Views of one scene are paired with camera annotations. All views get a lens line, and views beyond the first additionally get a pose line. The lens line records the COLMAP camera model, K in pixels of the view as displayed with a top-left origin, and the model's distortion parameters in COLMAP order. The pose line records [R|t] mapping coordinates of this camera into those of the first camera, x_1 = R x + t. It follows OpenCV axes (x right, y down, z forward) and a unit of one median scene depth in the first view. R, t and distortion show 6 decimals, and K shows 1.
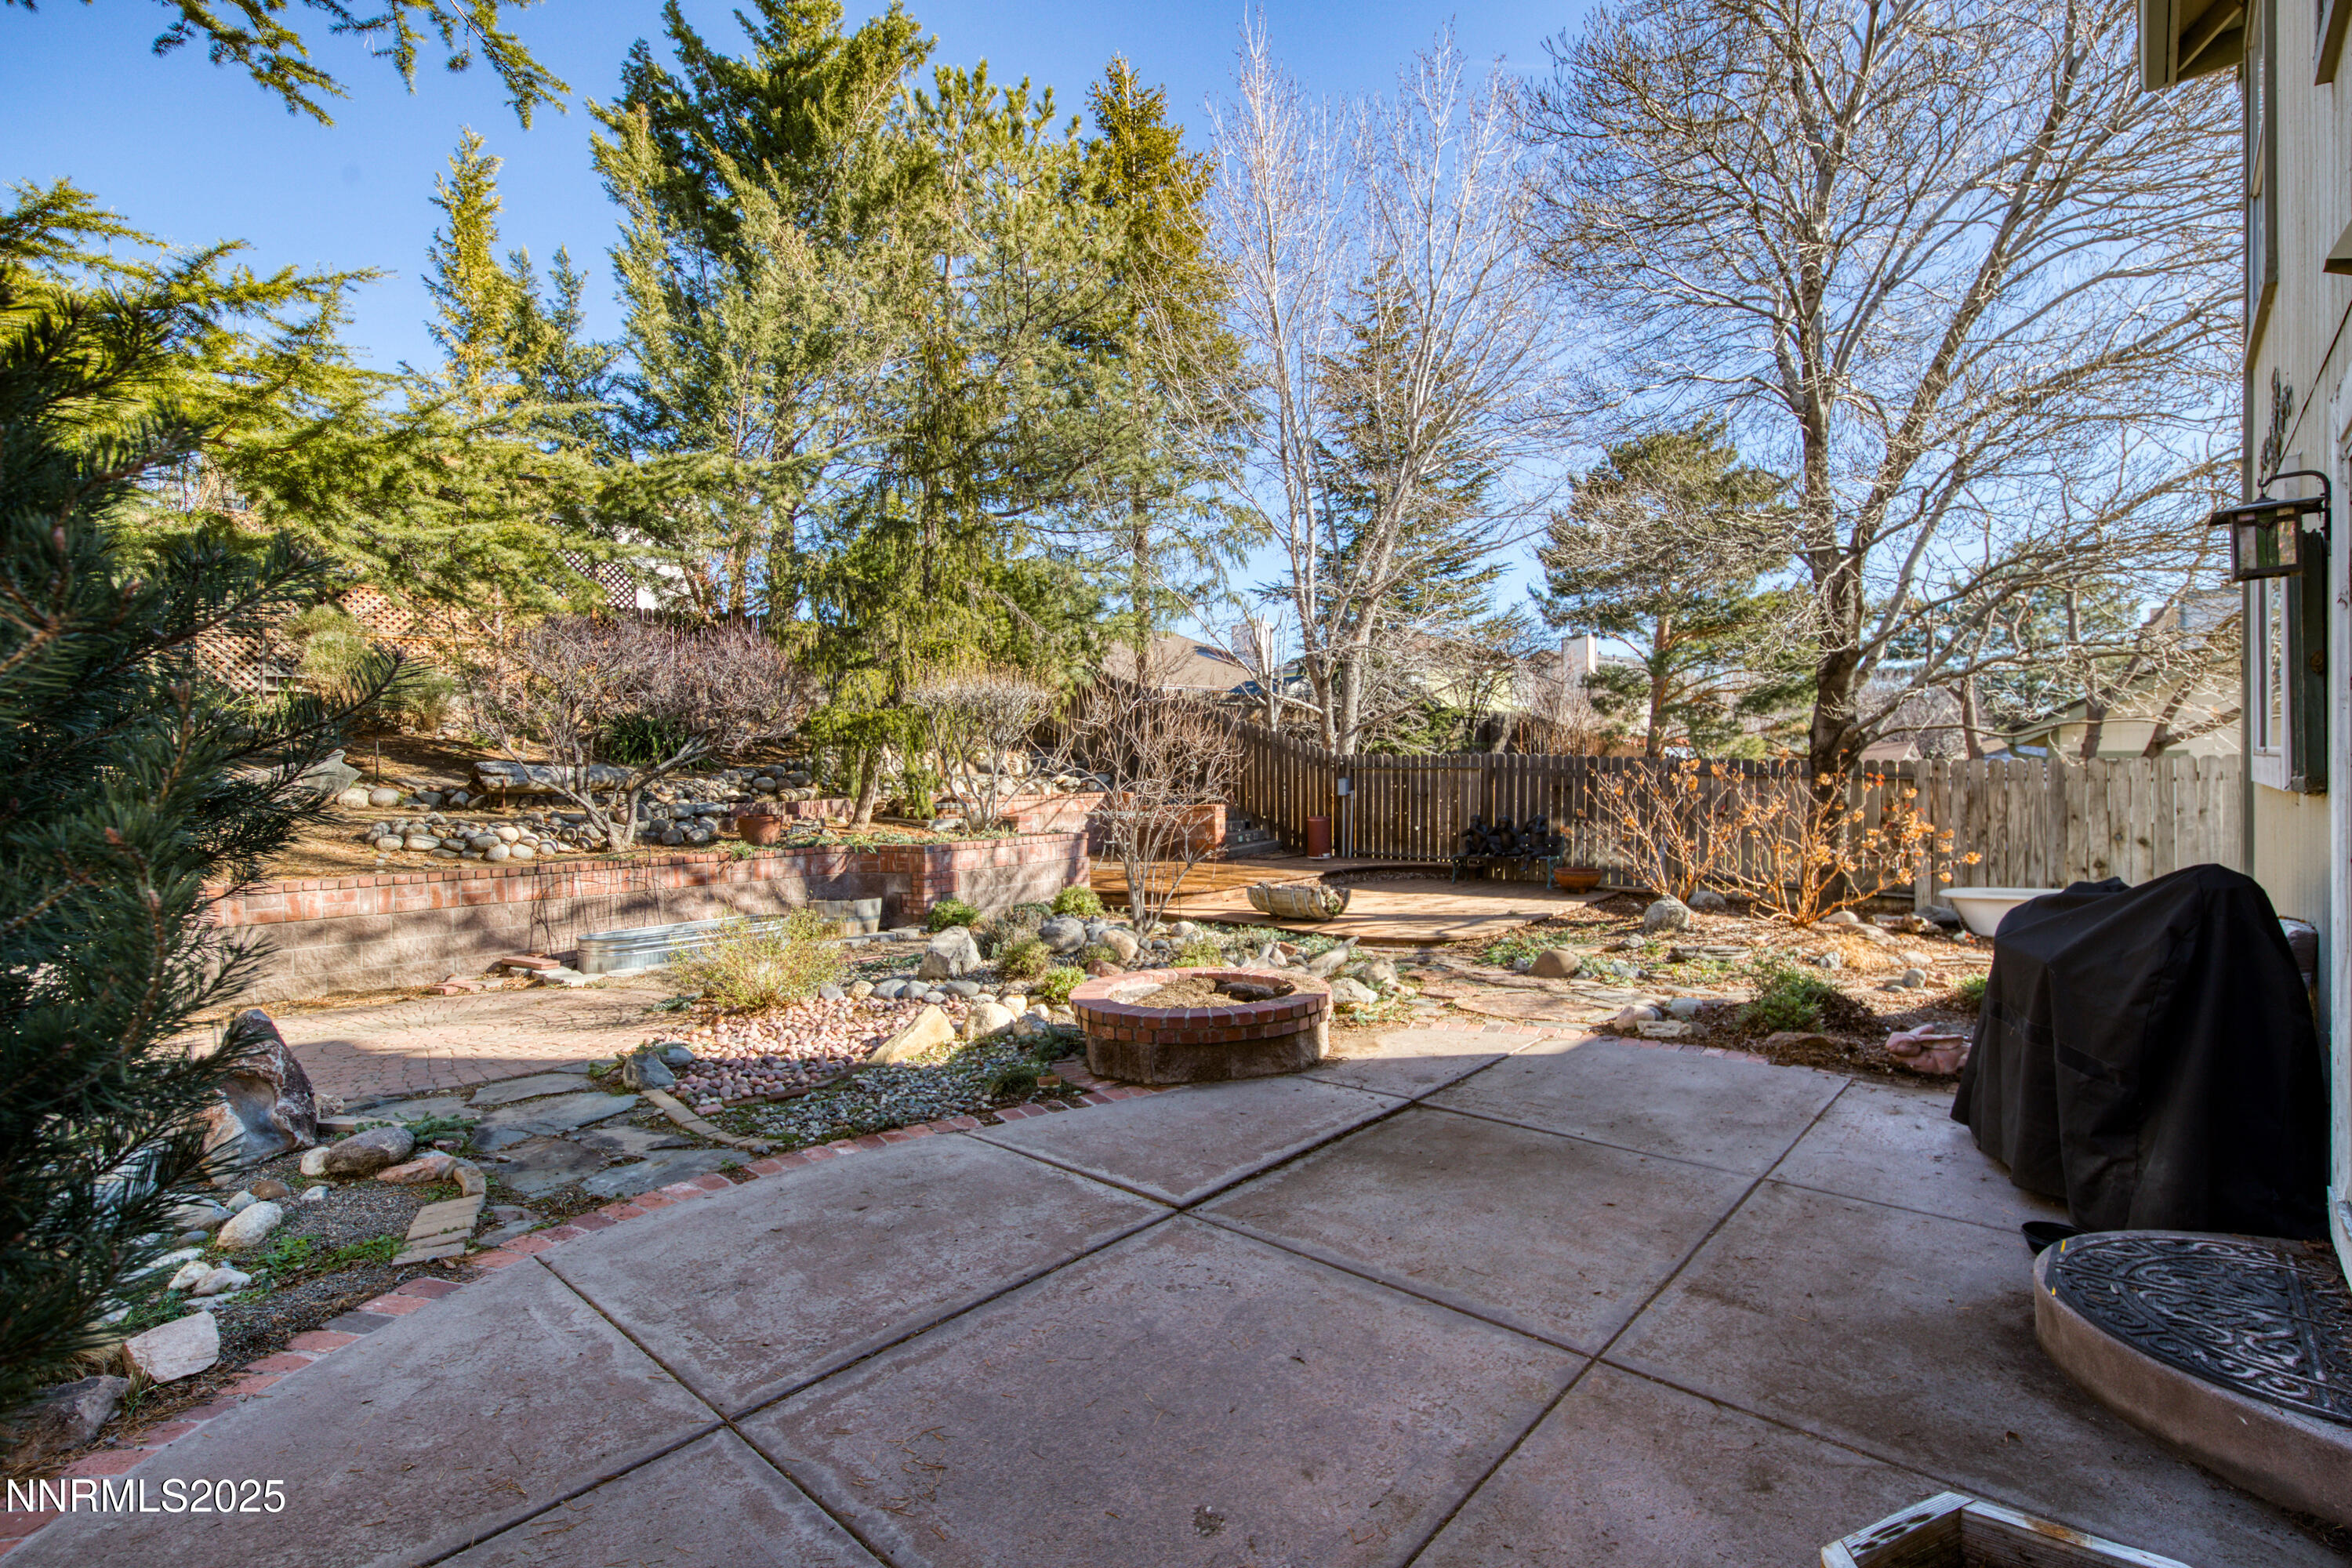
lens RADIAL K [[1112.9, 0, 1172.3], [0, 1112.9, 790.3], [0, 0, 1]] dist [0.002545, 0.000136]
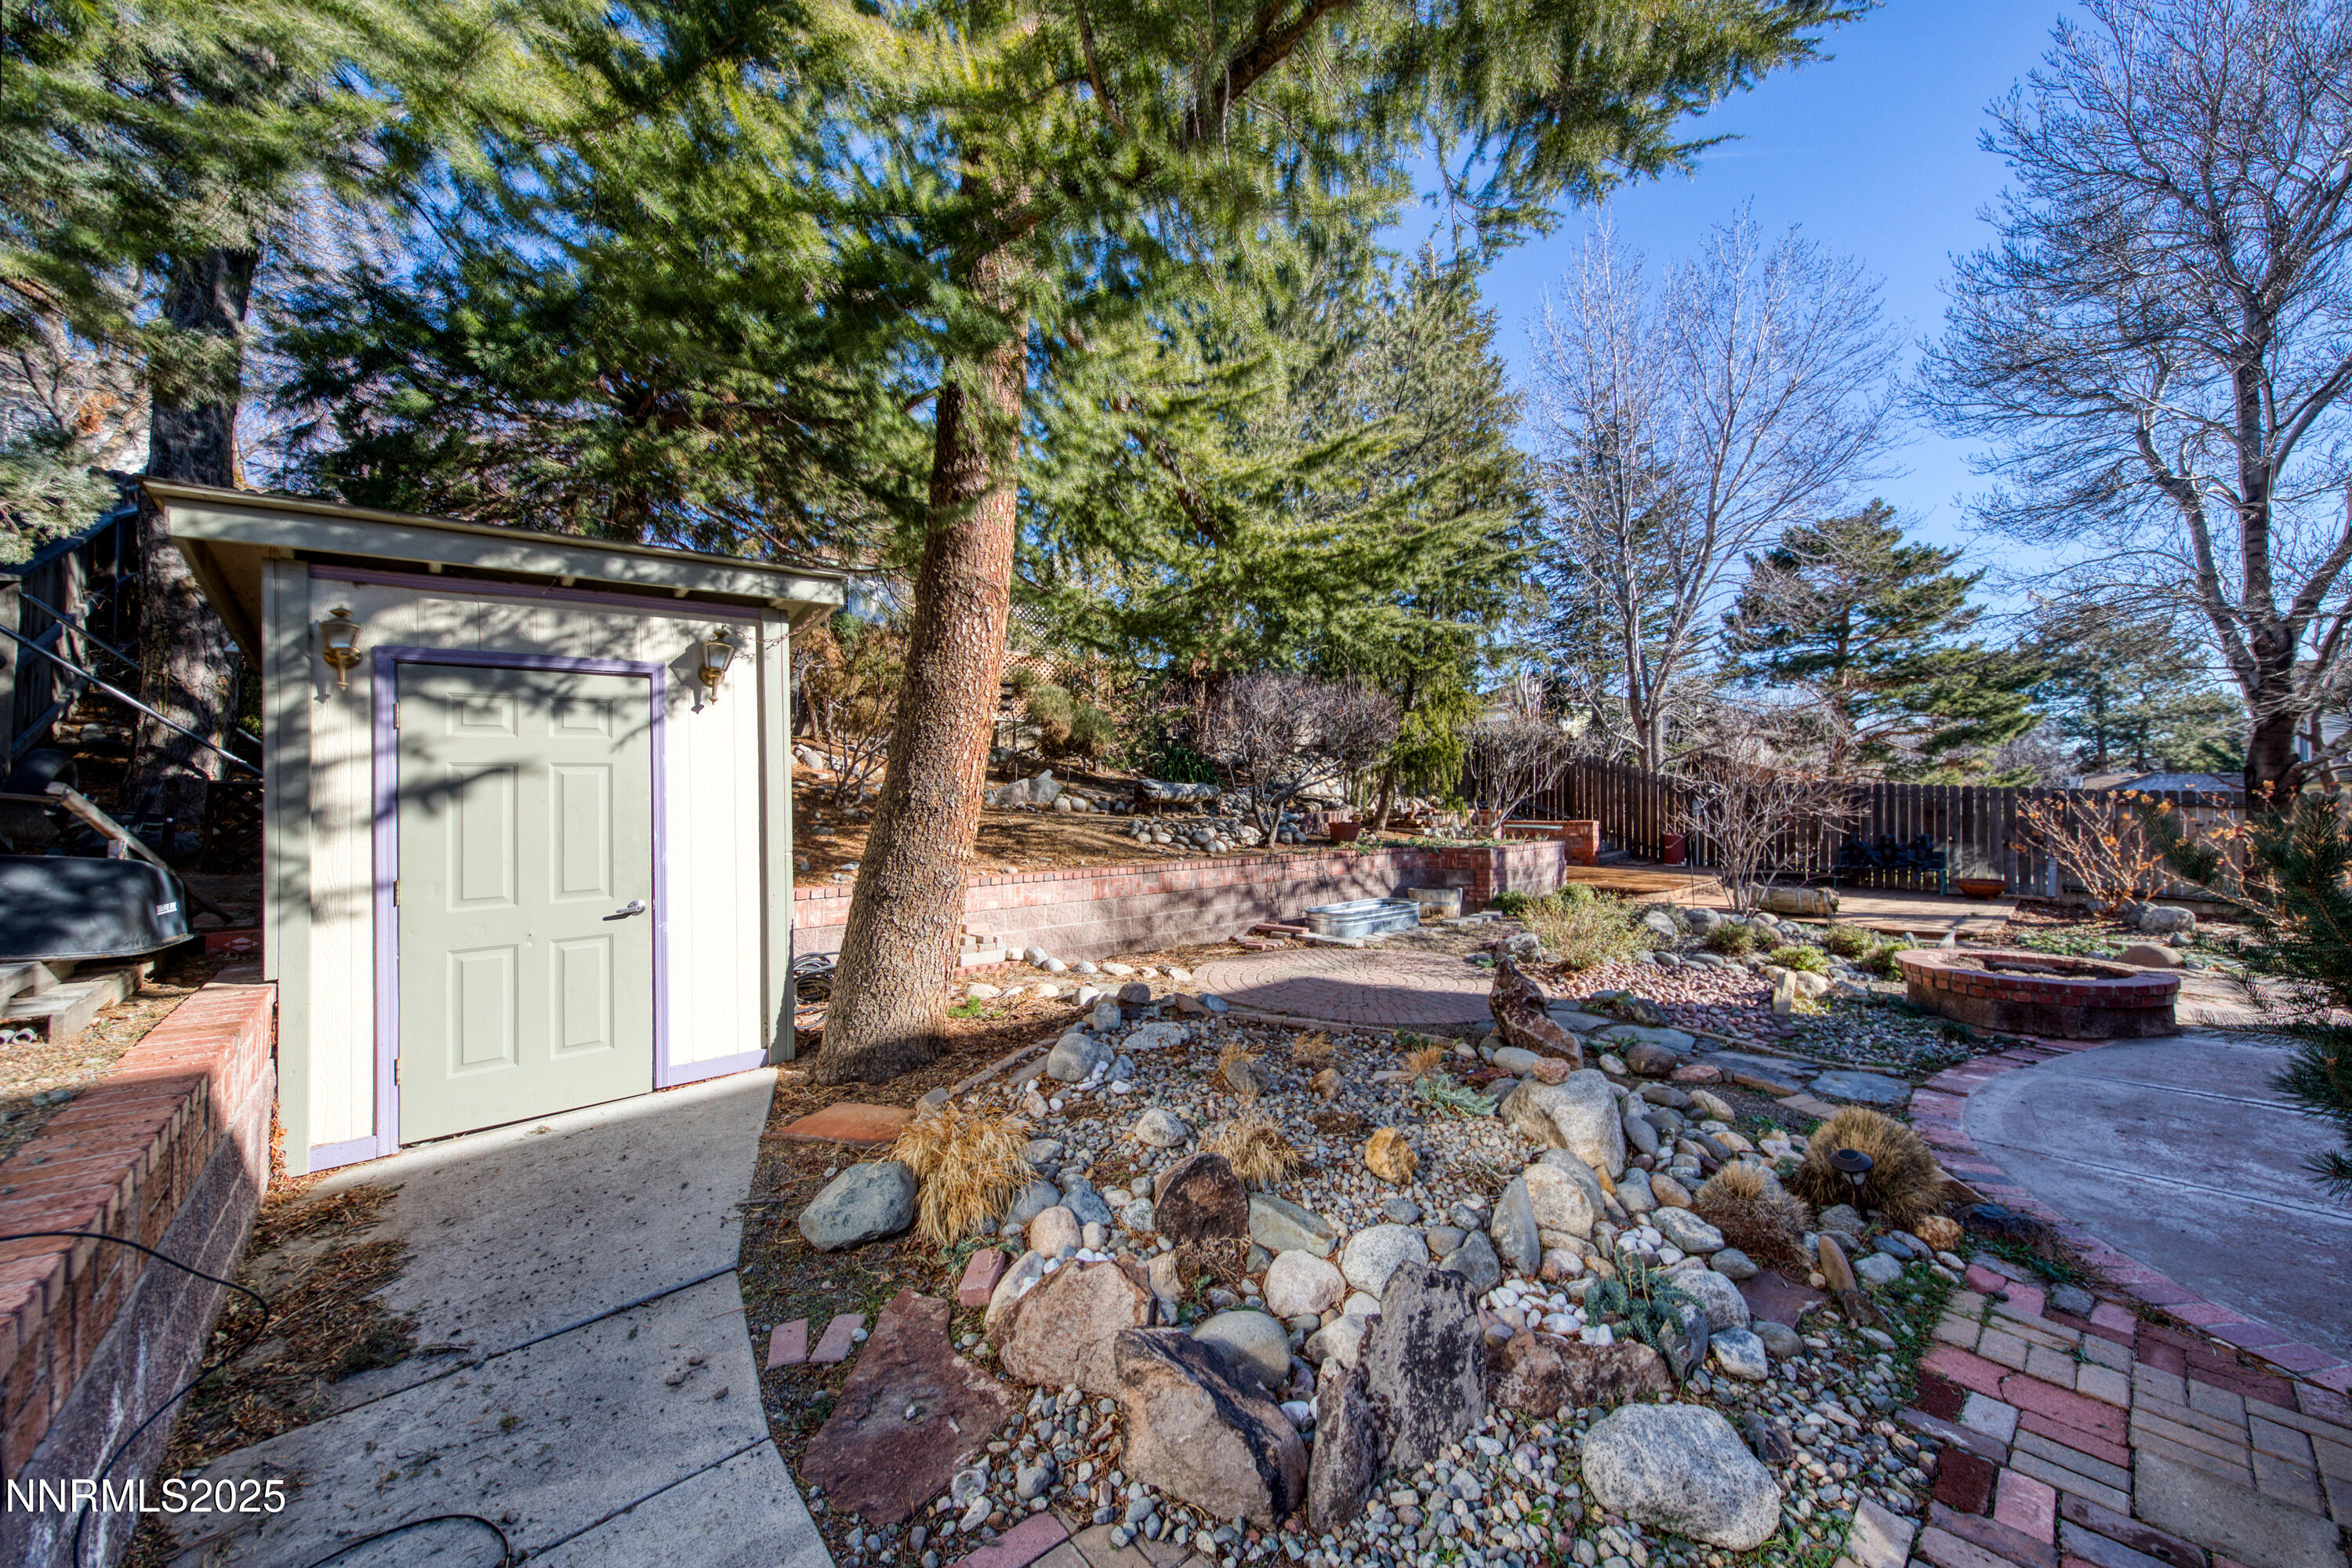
lens RADIAL K [[888.0, 0, 1118.7], [0, 888.0, 784.8], [0, 0, 1]] dist [-0.003401, -0.000388]
pose [[0.992349, 0.022772, -0.121347, -0.671781], [-0.025044, 0.999538, -0.017232, 0.007193], [0.120899, 0.020139, 0.992461, -0.109139]]
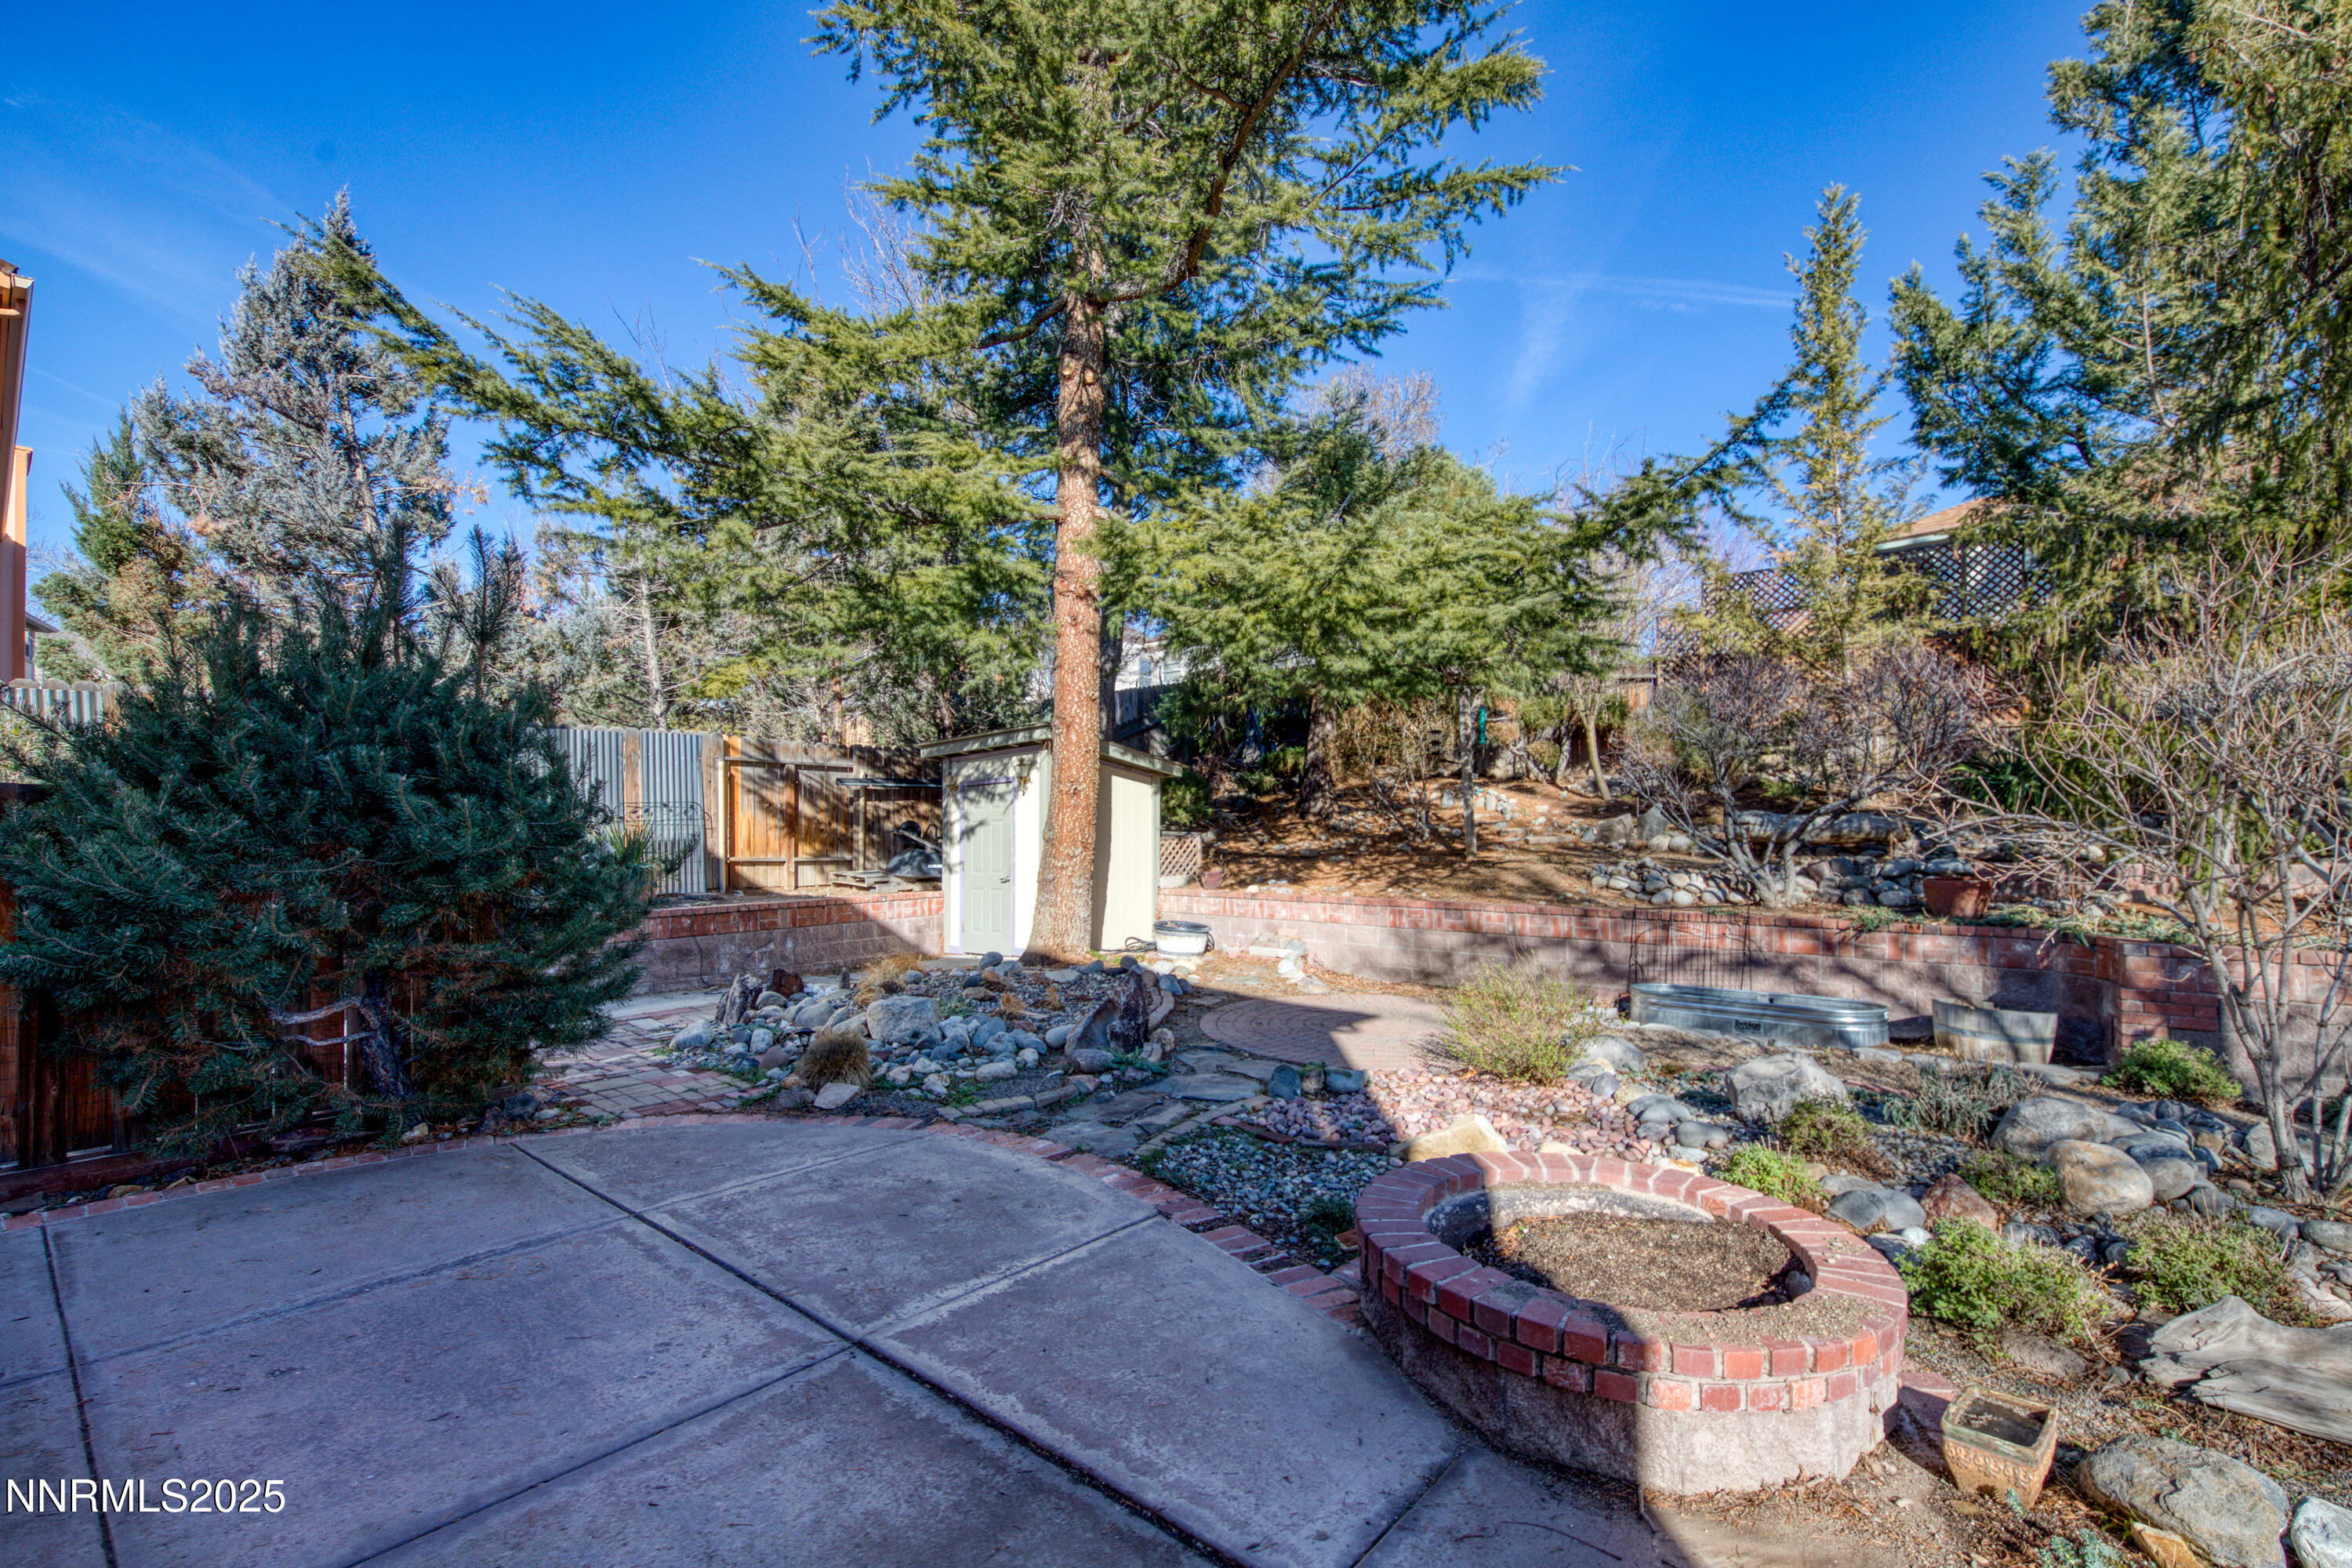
lens RADIAL K [[1004.0, 0, 1227.1], [0, 1004.0, 851.8], [0, 0, 1]] dist [0.010138, -0.000079]
pose [[0.039722, 0.036991, -0.998526, 0.373919], [-0.012068, 0.999259, 0.036538, -0.016106], [0.999138, 0.010599, 0.040139, 0.598195]]
